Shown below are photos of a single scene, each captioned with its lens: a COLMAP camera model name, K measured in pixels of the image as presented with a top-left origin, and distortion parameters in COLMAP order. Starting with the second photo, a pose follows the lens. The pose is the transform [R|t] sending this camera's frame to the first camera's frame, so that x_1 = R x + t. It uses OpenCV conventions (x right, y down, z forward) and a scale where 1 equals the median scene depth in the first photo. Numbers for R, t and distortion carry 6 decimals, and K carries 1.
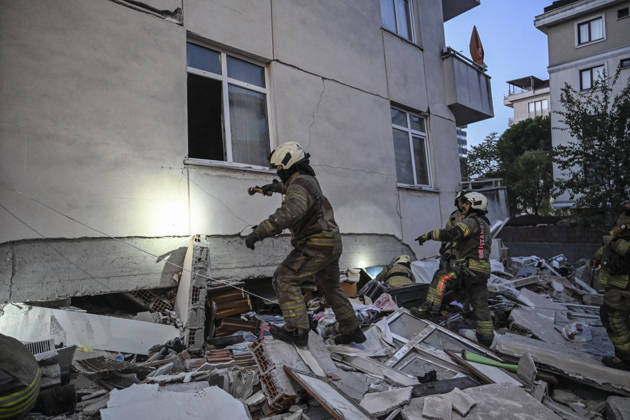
lens RADIAL K [[422.0, 0, 312.3], [0, 422.0, 206.8], [0, 0, 1]] dist [0.005160, -0.008235]
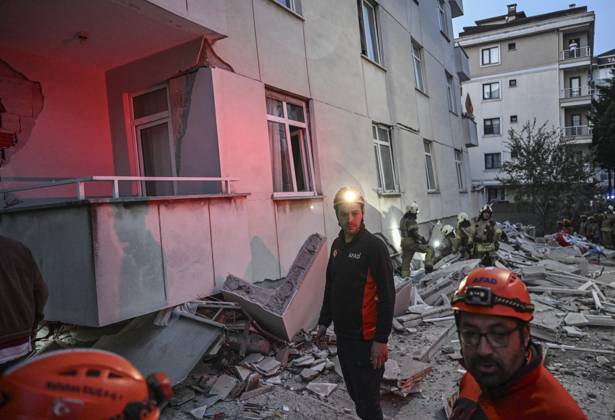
lens RADIAL K [[444.3, 0, 328.2], [0, 444.3, 201.5], [0, 0, 1]] dist [-0.001322, -0.003561]
pose [[0.953196, -0.024533, 0.301356, -1.109162], [0.006975, 0.998222, 0.059202, -0.139748], [-0.302272, -0.054329, 0.951672, -0.904998]]
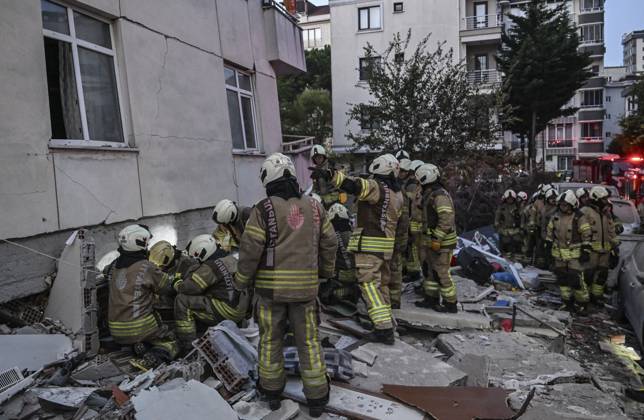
lens RADIAL K [[538.6, 0, 291.6], [0, 538.6, 178.3], [0, 0, 1]] dist [-0.003132, 0.014765]
pose [[0.891002, -0.024664, 0.453328, -0.238153], [-0.005644, 0.997844, 0.065382, -0.075536], [-0.453963, -0.060814, 0.888943, -0.132984]]
